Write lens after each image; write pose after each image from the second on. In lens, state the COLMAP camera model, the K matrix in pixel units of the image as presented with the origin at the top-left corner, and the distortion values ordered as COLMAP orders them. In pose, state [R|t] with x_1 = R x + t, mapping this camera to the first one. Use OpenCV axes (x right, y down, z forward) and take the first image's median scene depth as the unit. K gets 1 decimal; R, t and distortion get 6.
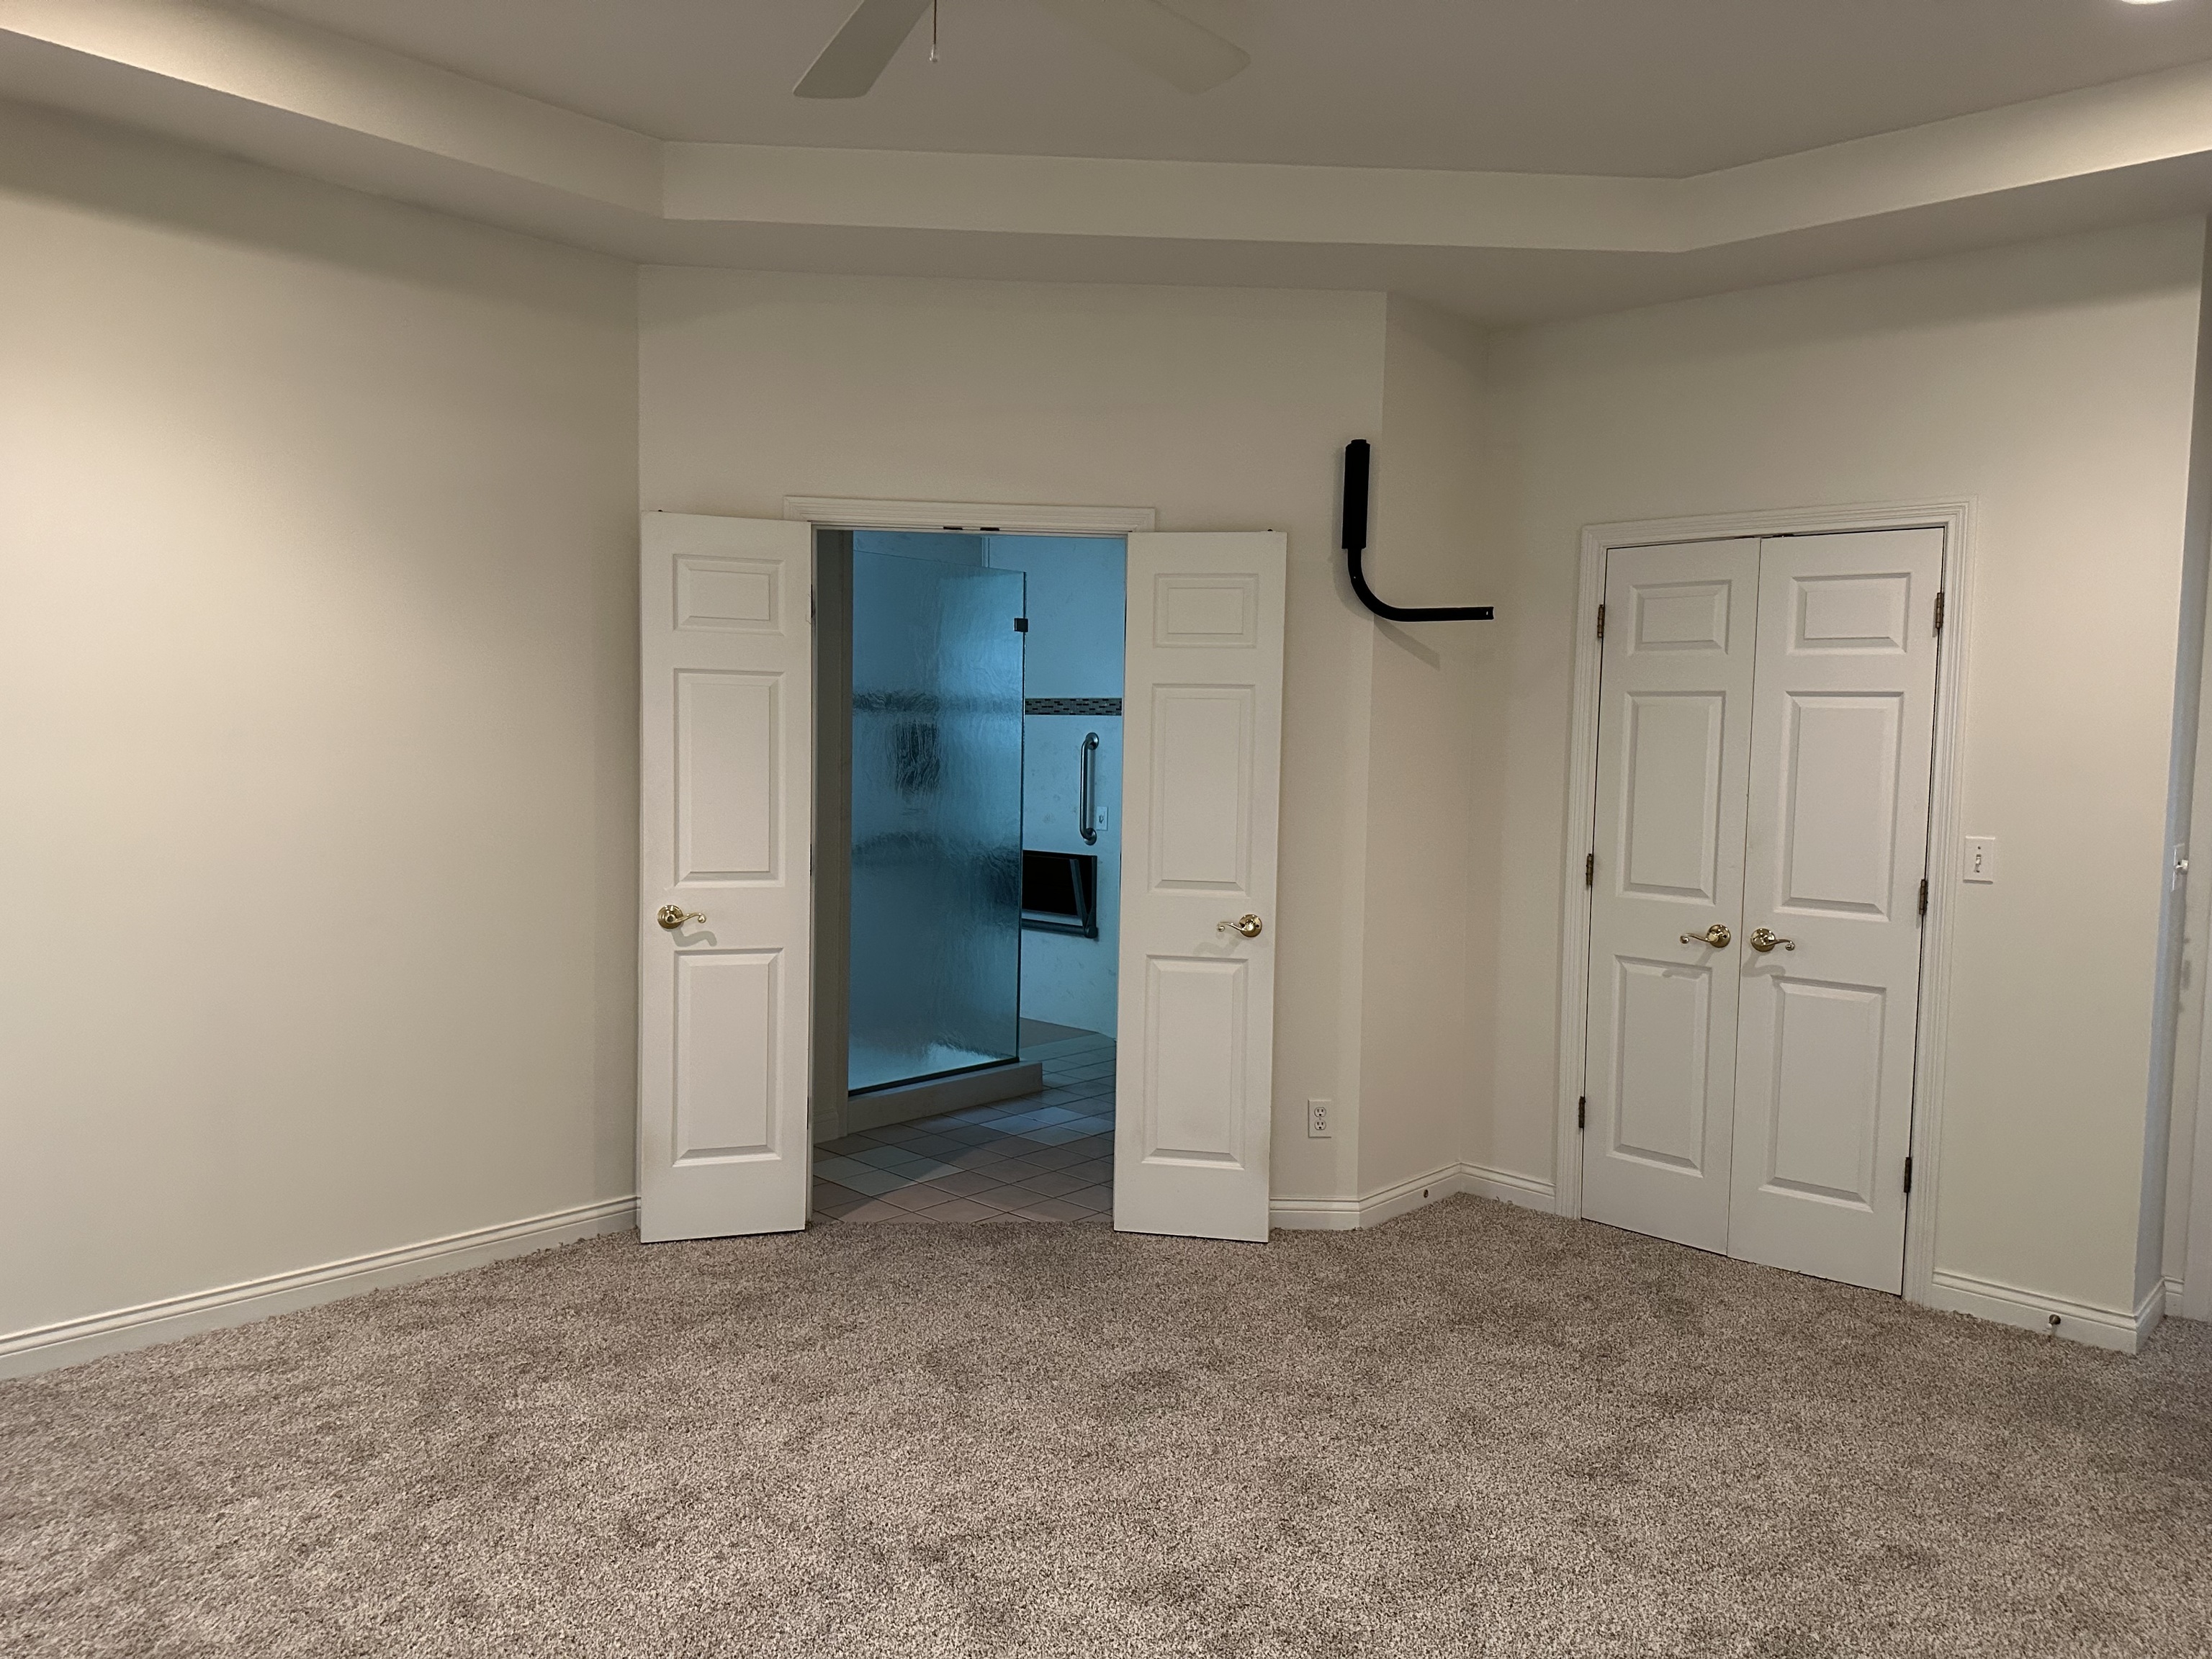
lens RADIAL K [[1577.4, 0, 1106.0], [0, 1577.4, 829.5], [0, 0, 1]] dist [0.051812, -0.038020]
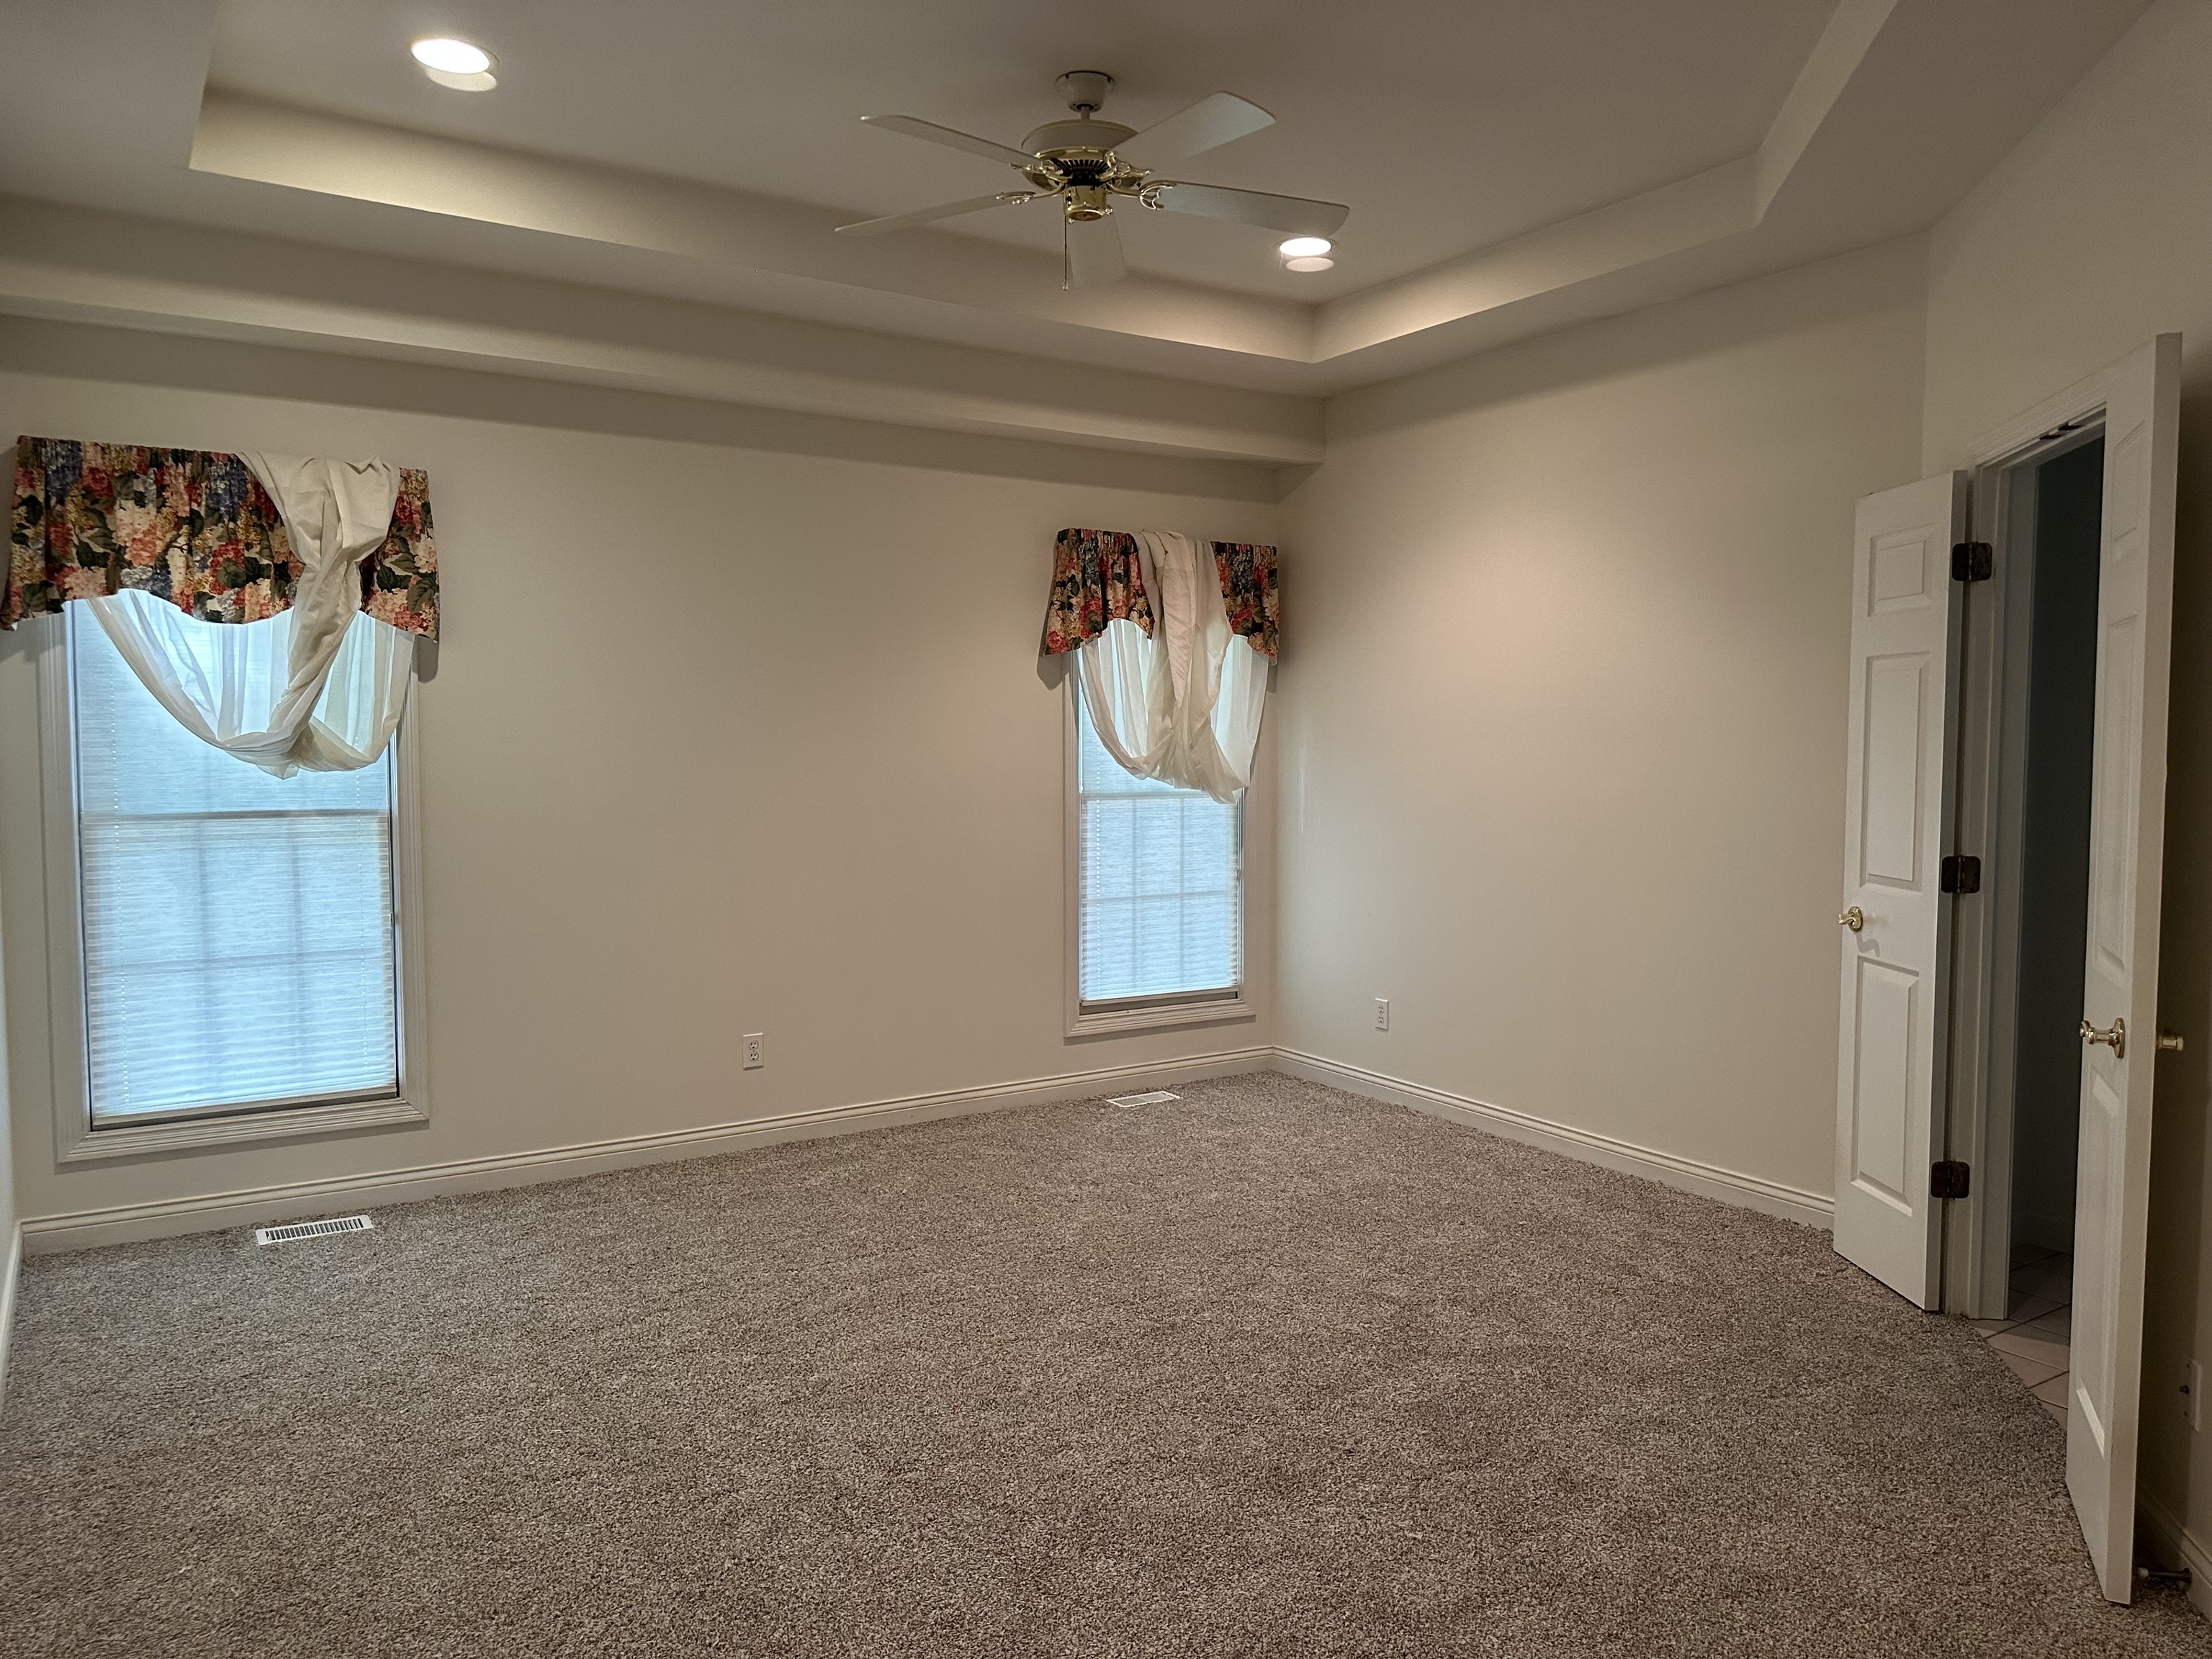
lens RADIAL K [[1577.4, 0, 1106.0], [0, 1577.4, 829.5], [0, 0, 1]] dist [0.051812, -0.038020]
pose [[-0.256923, 0.037243, -0.965714, 0.789258], [-0.069155, 0.995987, 0.056809, -0.022133], [0.963955, 0.081380, -0.253316, 0.833993]]
